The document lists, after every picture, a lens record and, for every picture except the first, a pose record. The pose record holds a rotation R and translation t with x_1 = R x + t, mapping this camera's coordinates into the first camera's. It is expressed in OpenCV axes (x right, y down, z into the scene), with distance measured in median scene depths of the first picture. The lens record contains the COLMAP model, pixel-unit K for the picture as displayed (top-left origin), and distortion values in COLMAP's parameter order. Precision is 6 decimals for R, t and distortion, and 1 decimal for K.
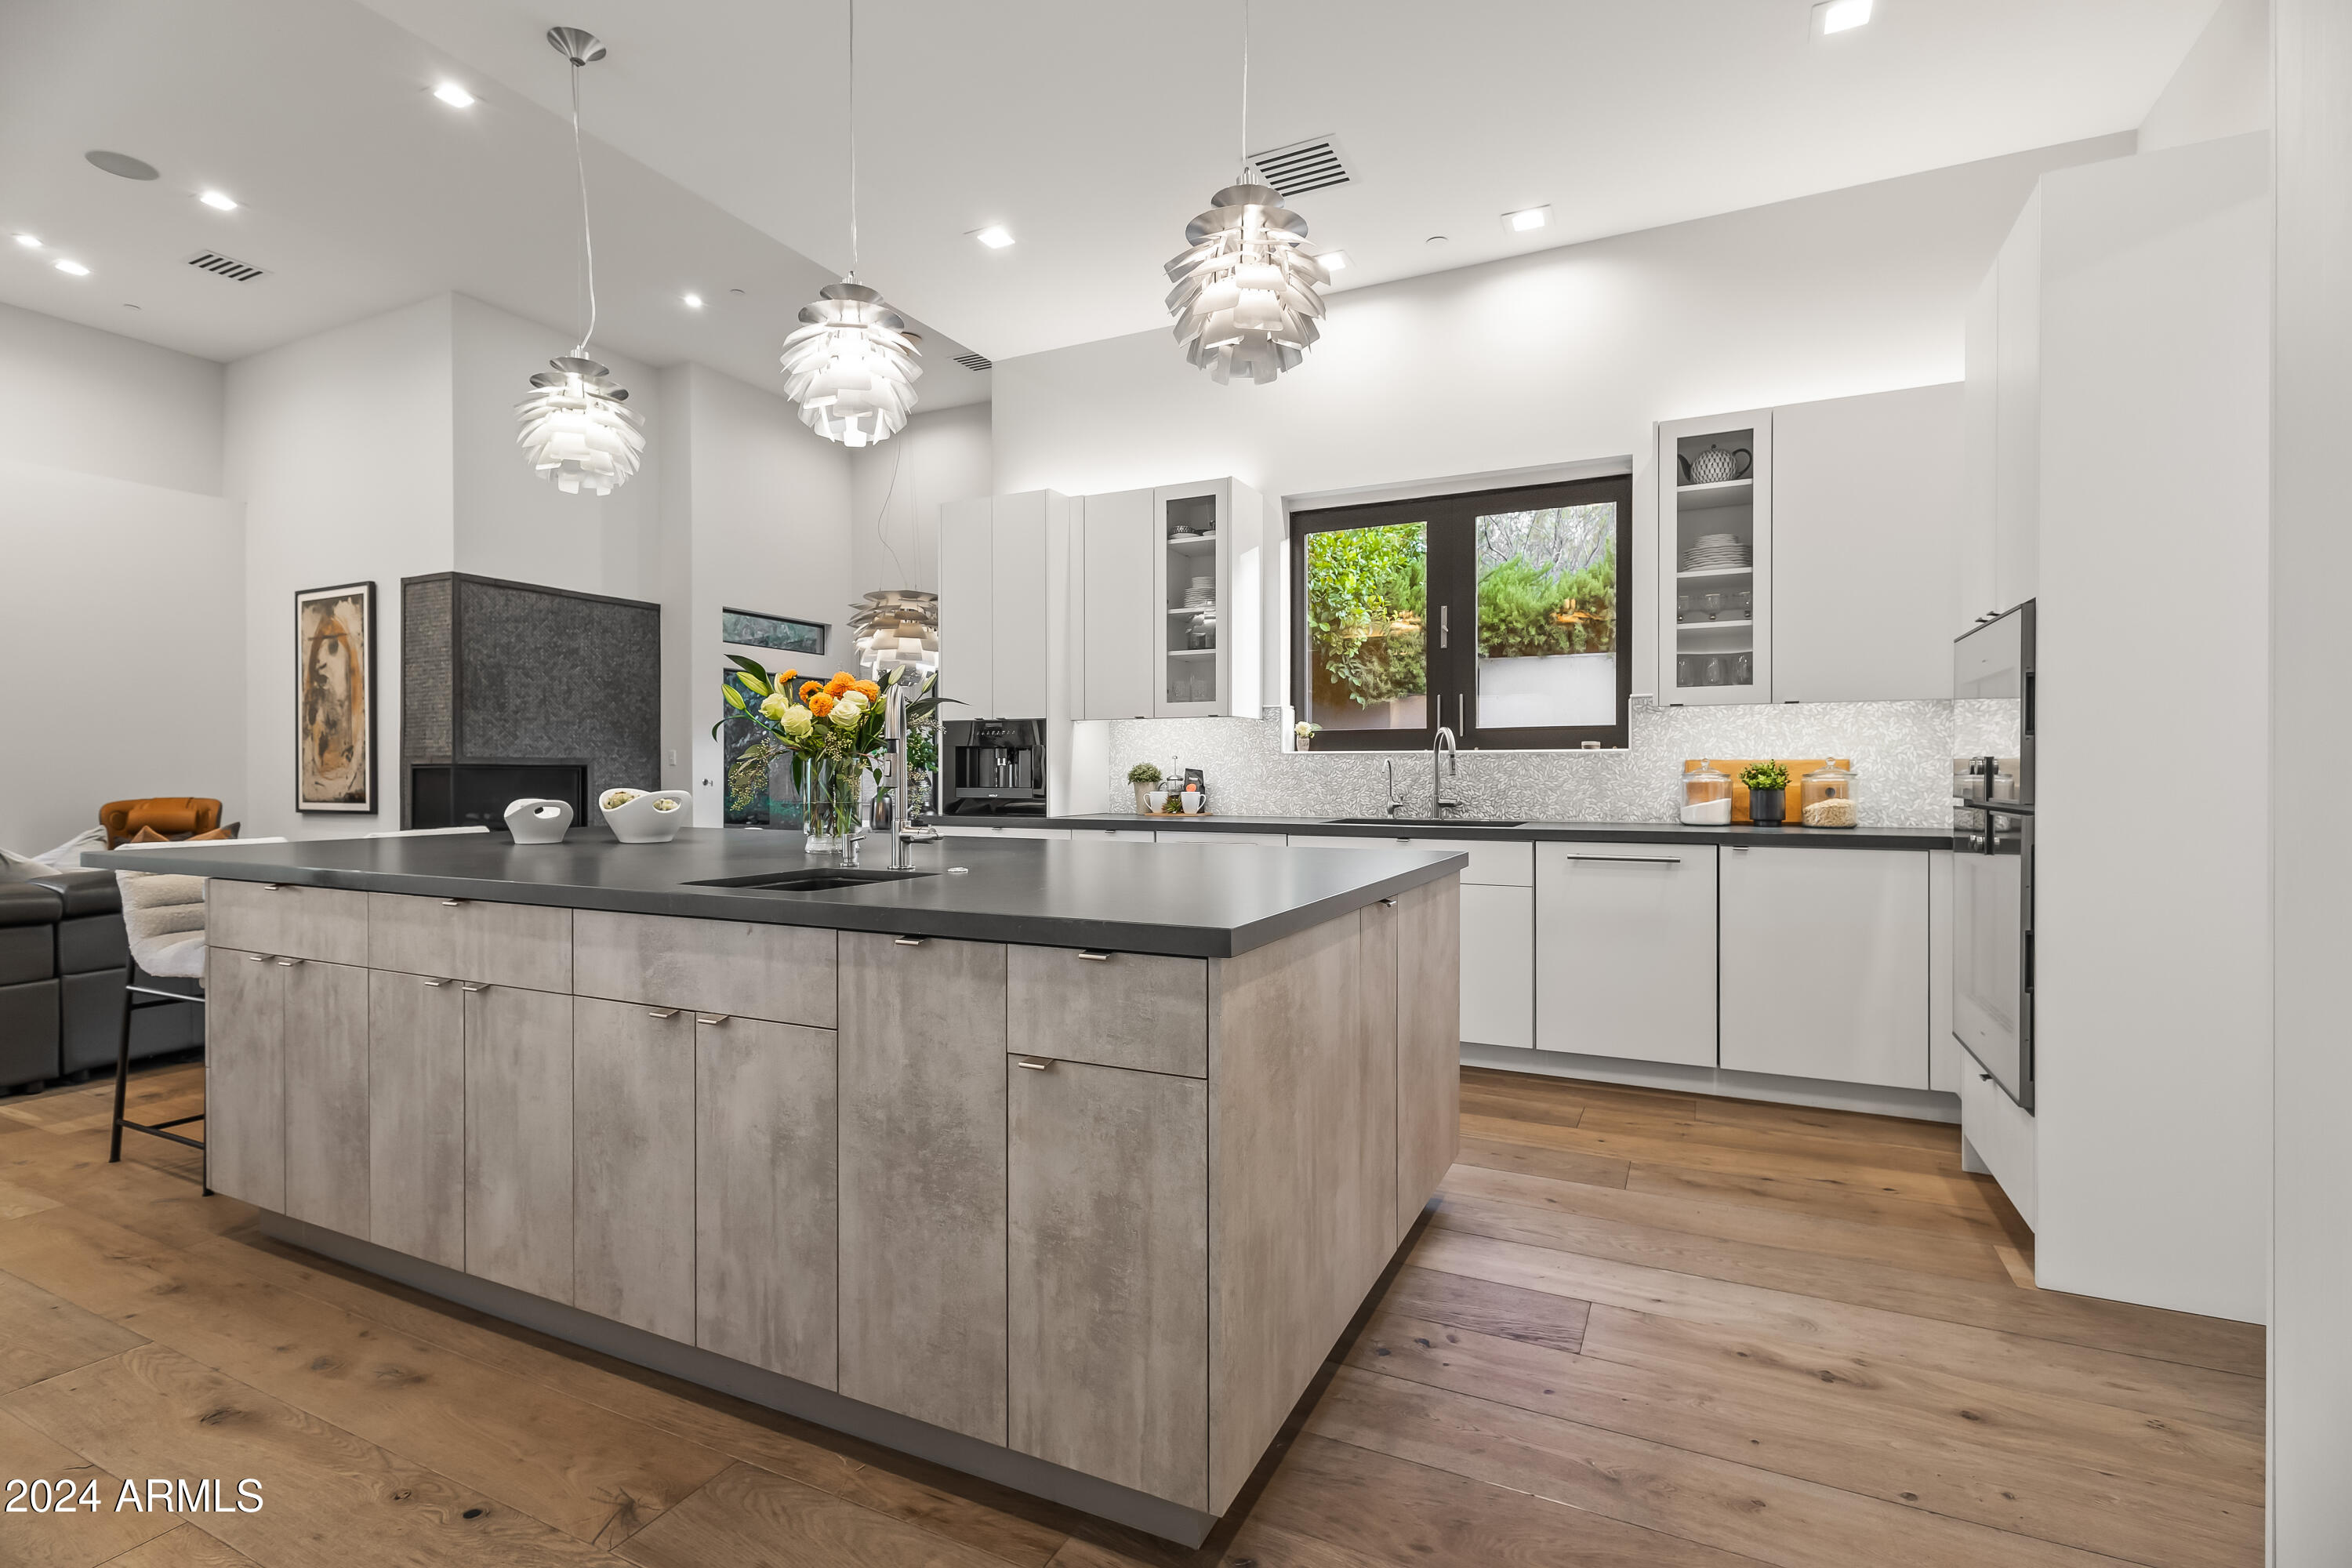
lens RADIAL K [[1132.0, 0, 1141.6], [0, 1132.0, 770.7], [0, 0, 1]] dist [-0.001286, 0.000067]
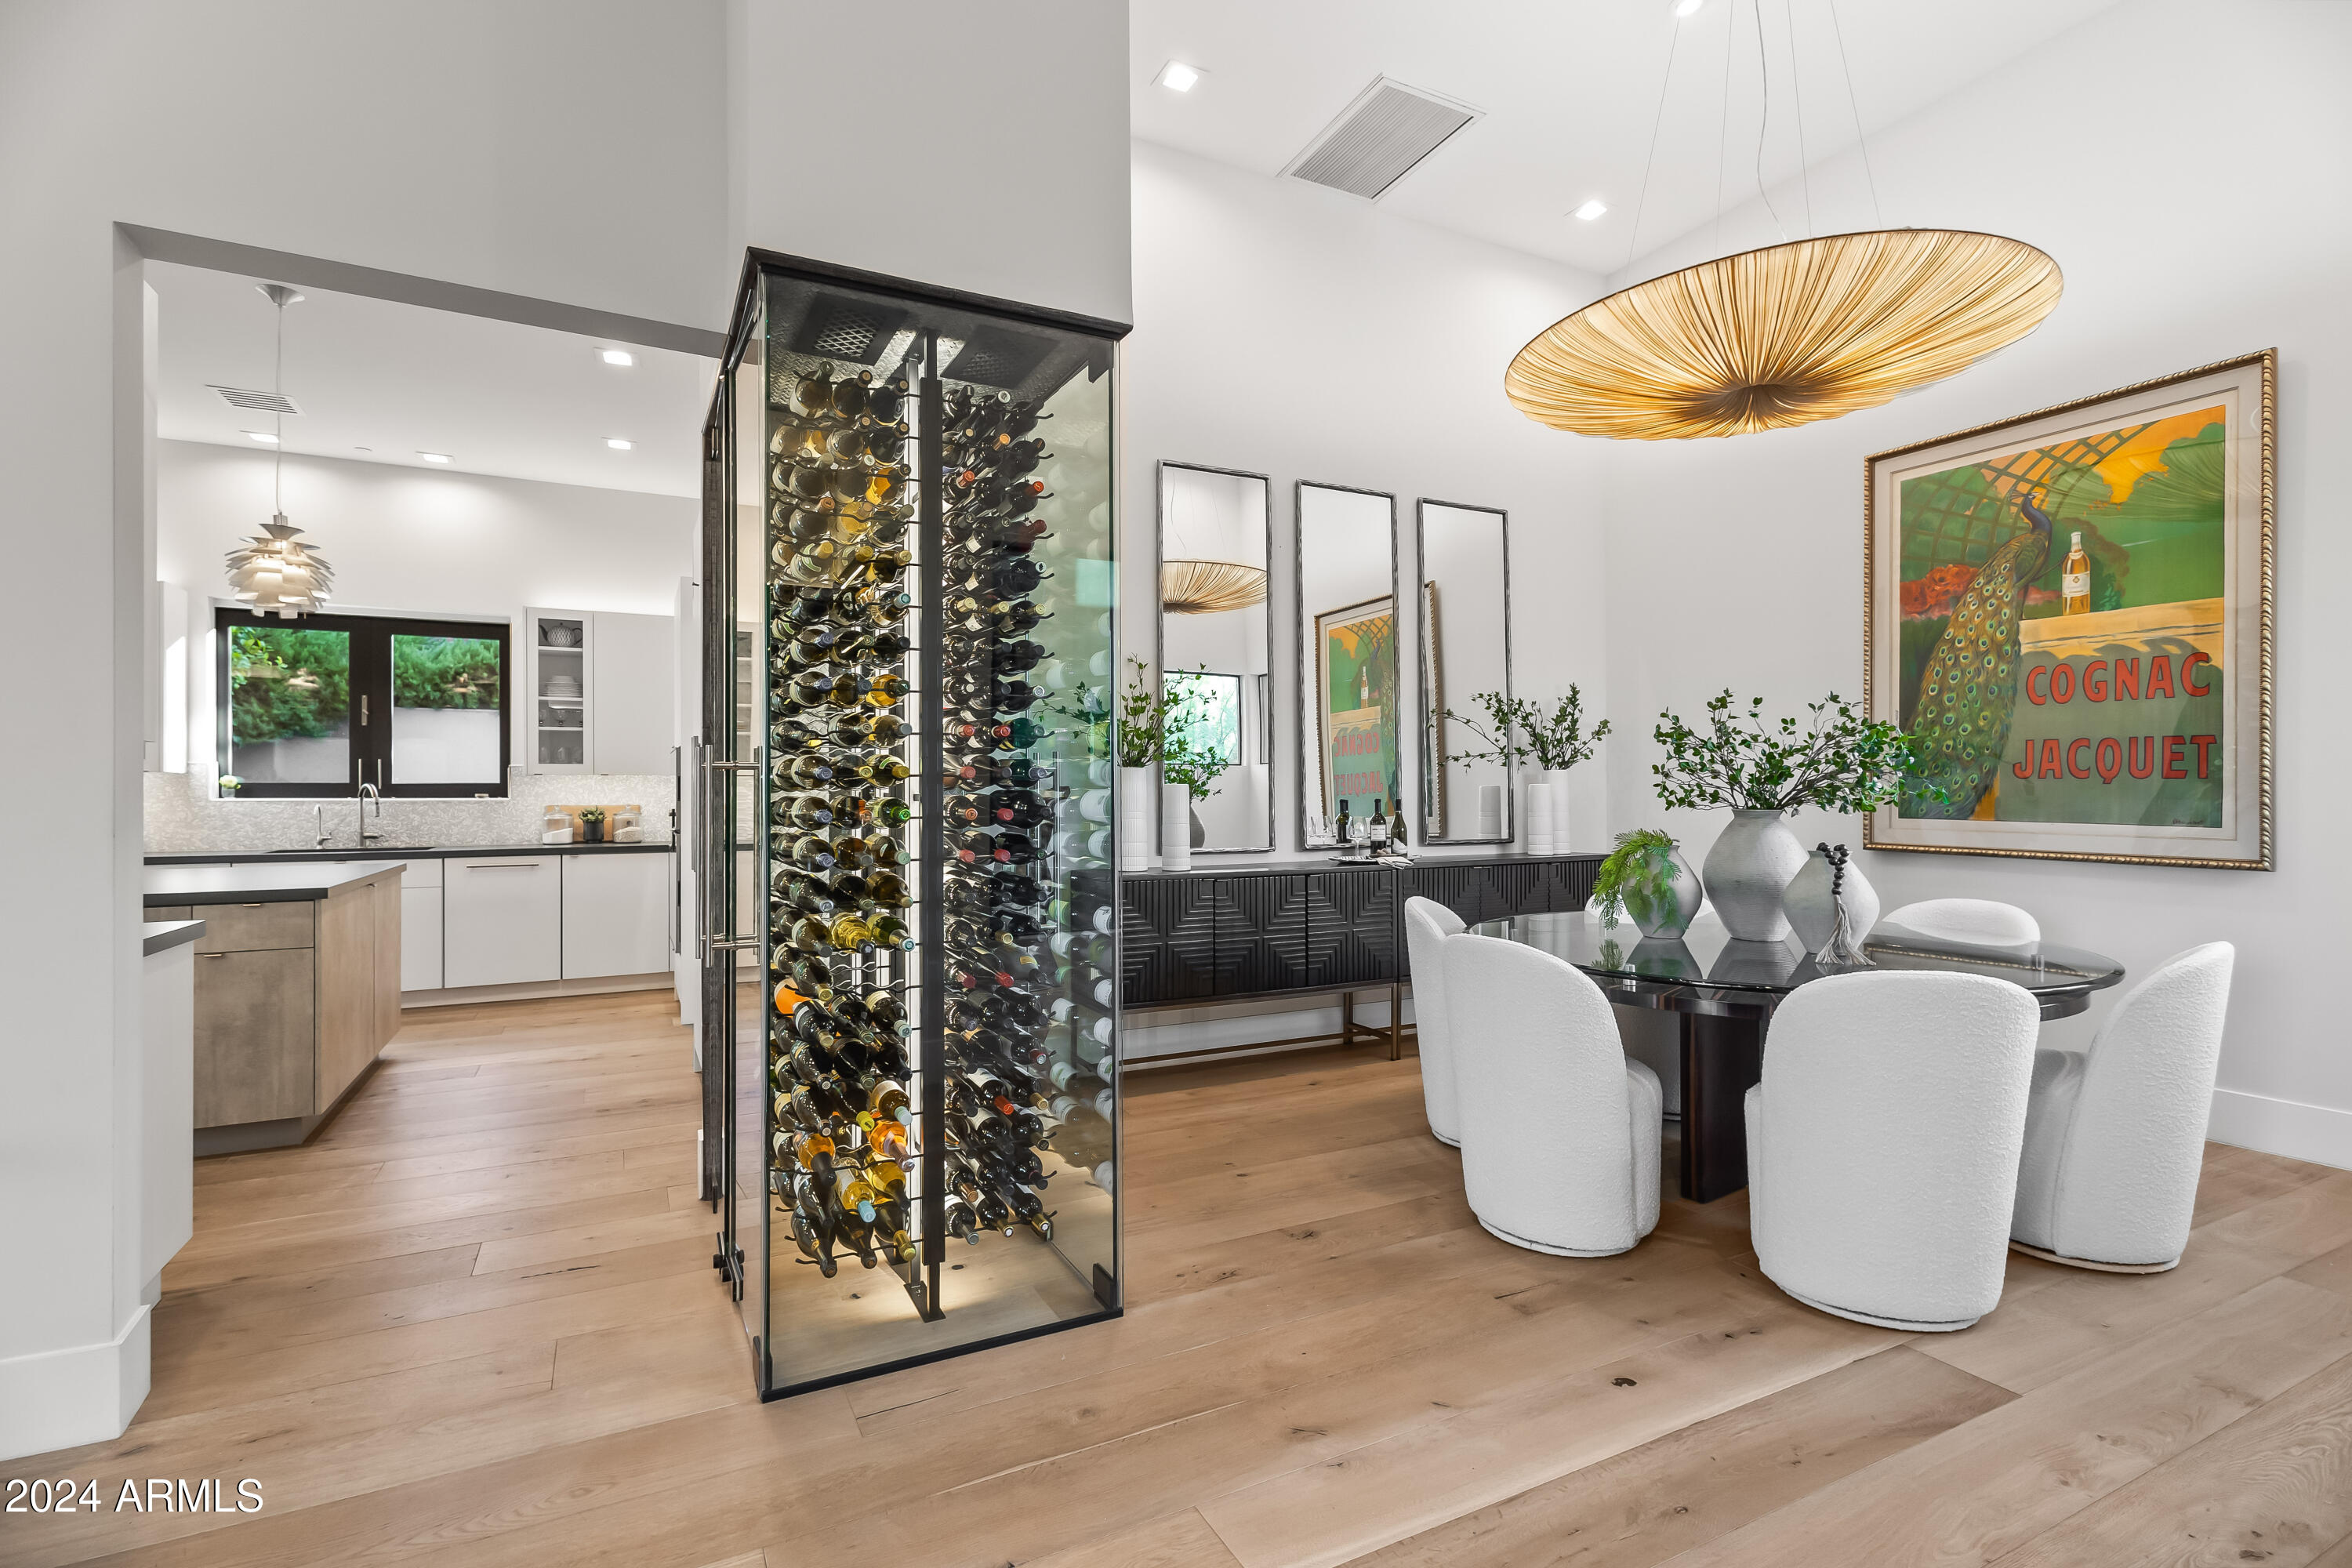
lens RADIAL K [[1103.9, 0, 1189.0], [0, 1103.9, 791.5], [0, 0, 1]] dist [0.014023, 0.000096]
pose [[0.587274, 0.000557, 0.809388, -0.257627], [0.001549, 0.999997, -0.001812, -0.023154], [-0.809387, 0.002318, 0.587271, -0.655799]]
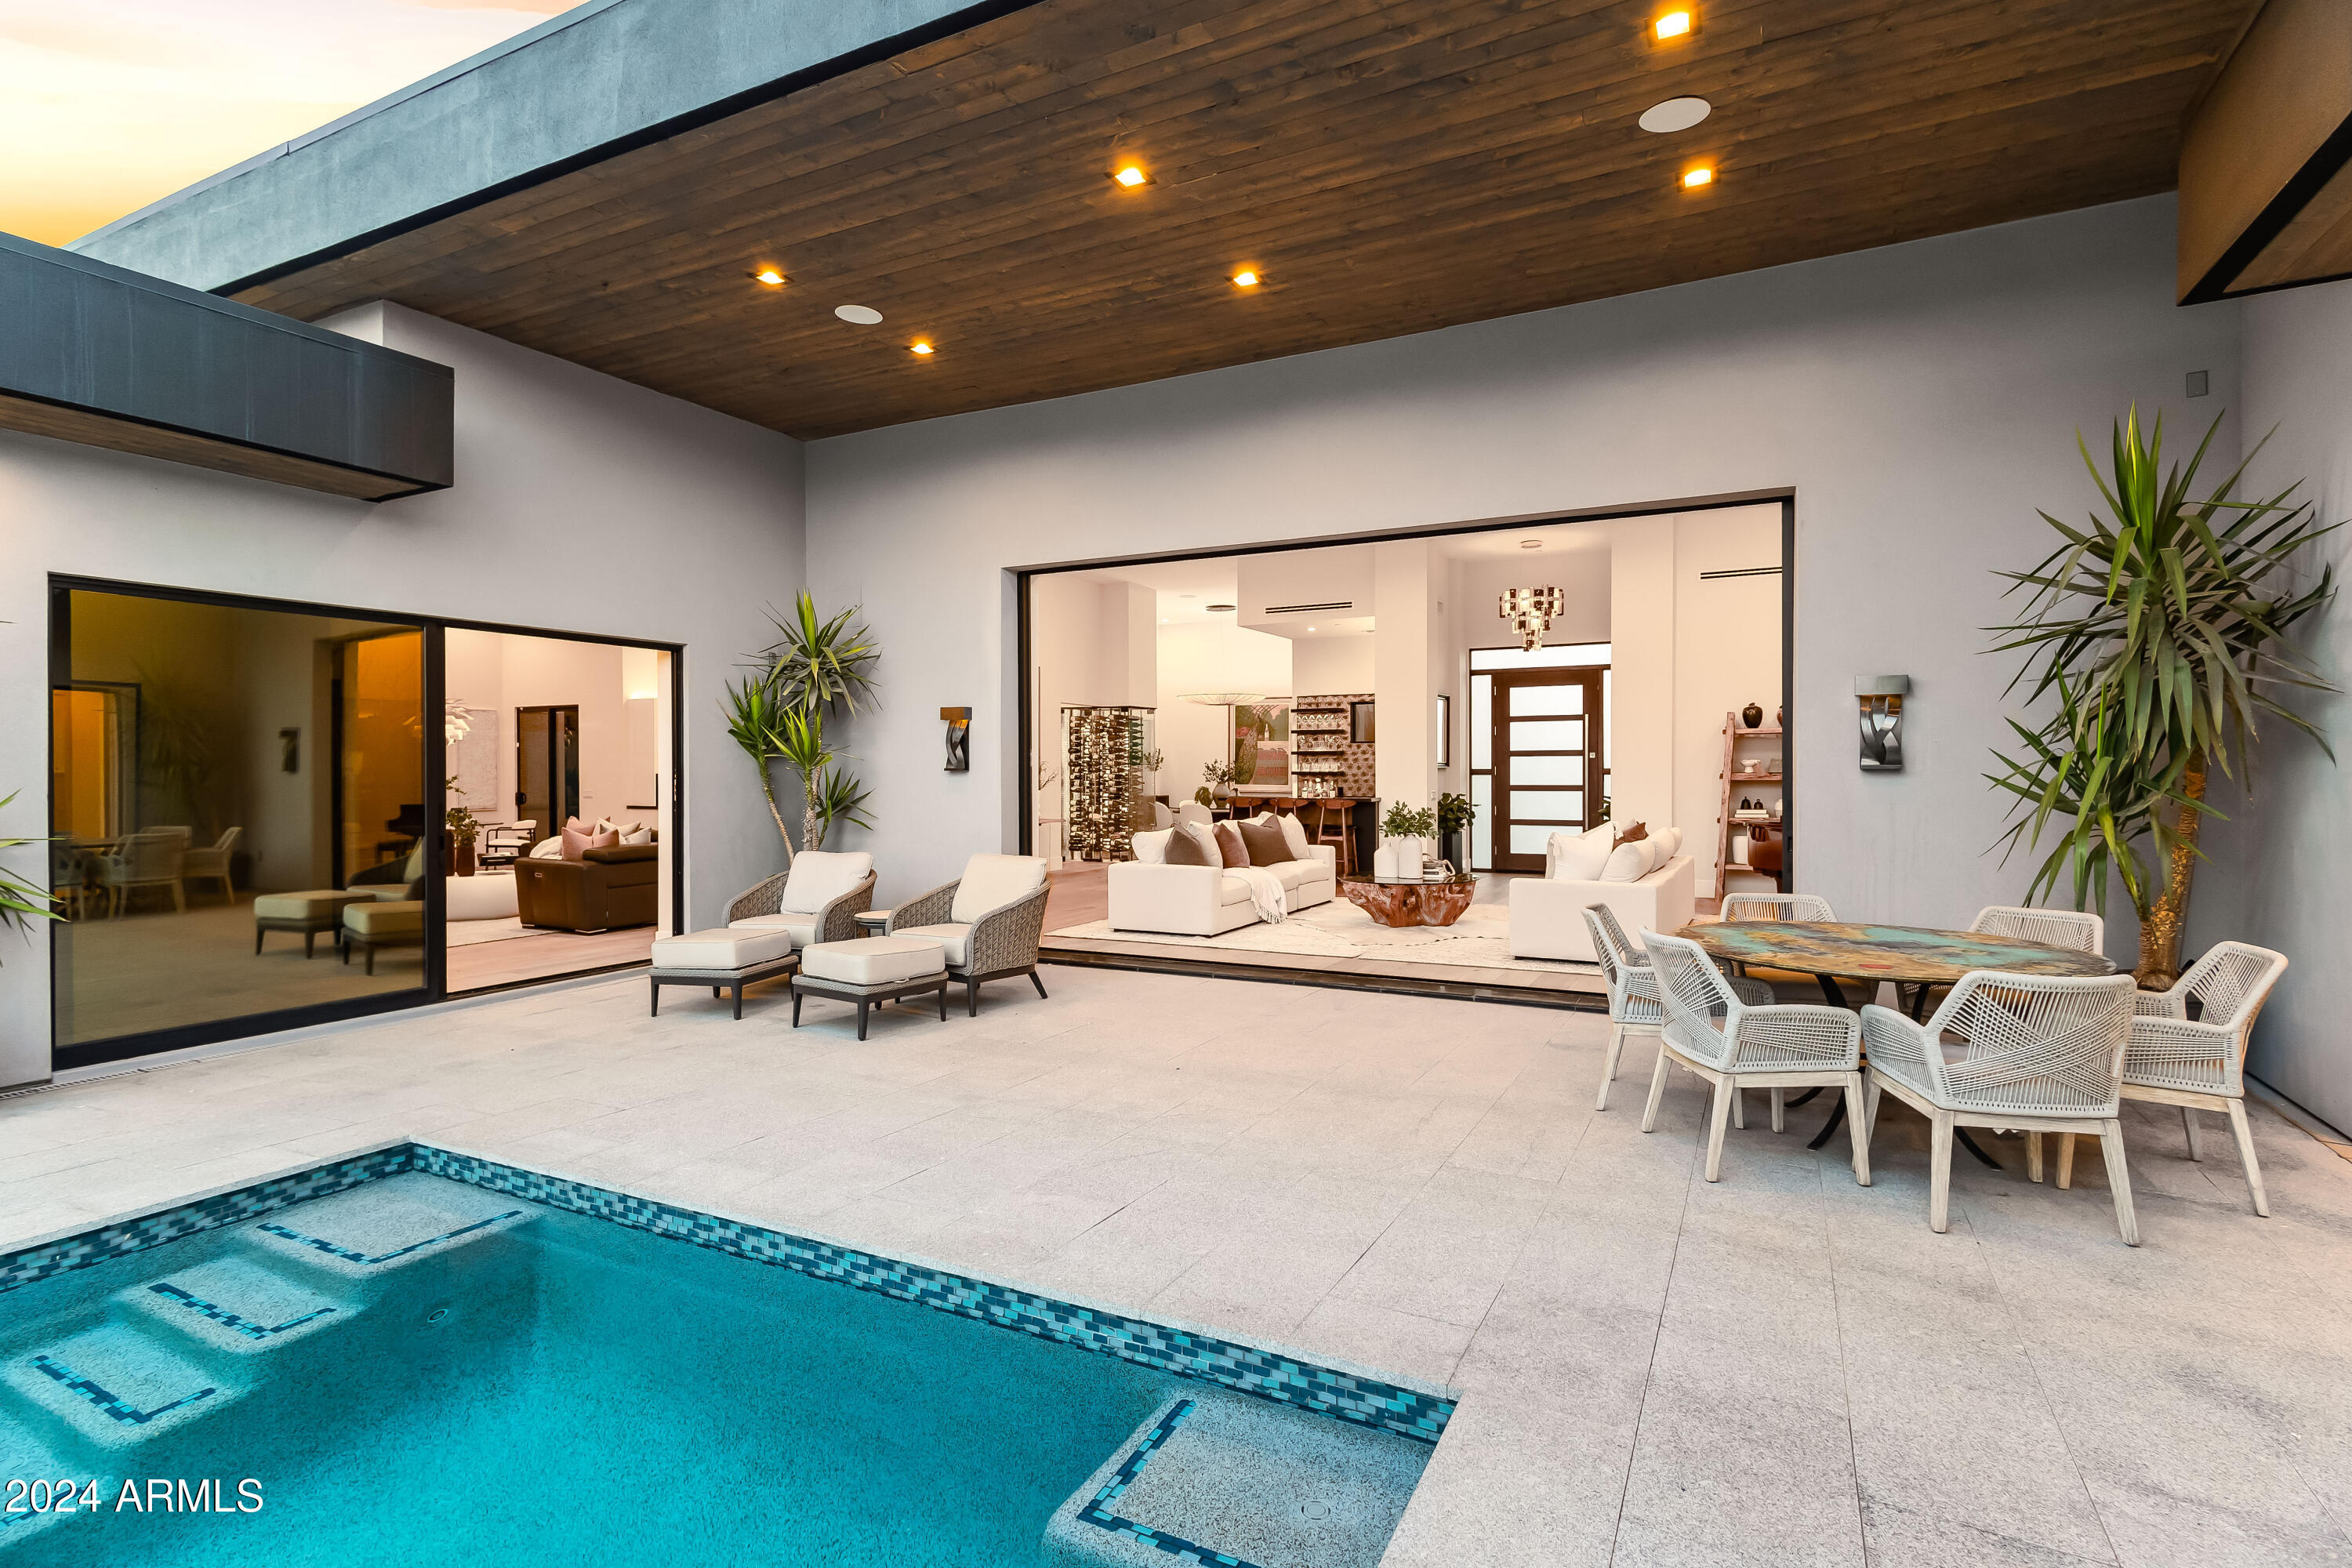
lens RADIAL K [[1120.6, 0, 1221.7], [0, 1120.6, 777.9], [0, 0, 1]] dist [0.000399, 0.000297]
pose [[-0.016411, -0.002470, 0.999862, -3.522821], [0.006620, 0.999975, 0.002579, -0.035151], [-0.999843, 0.006661, -0.016394, -0.456124]]
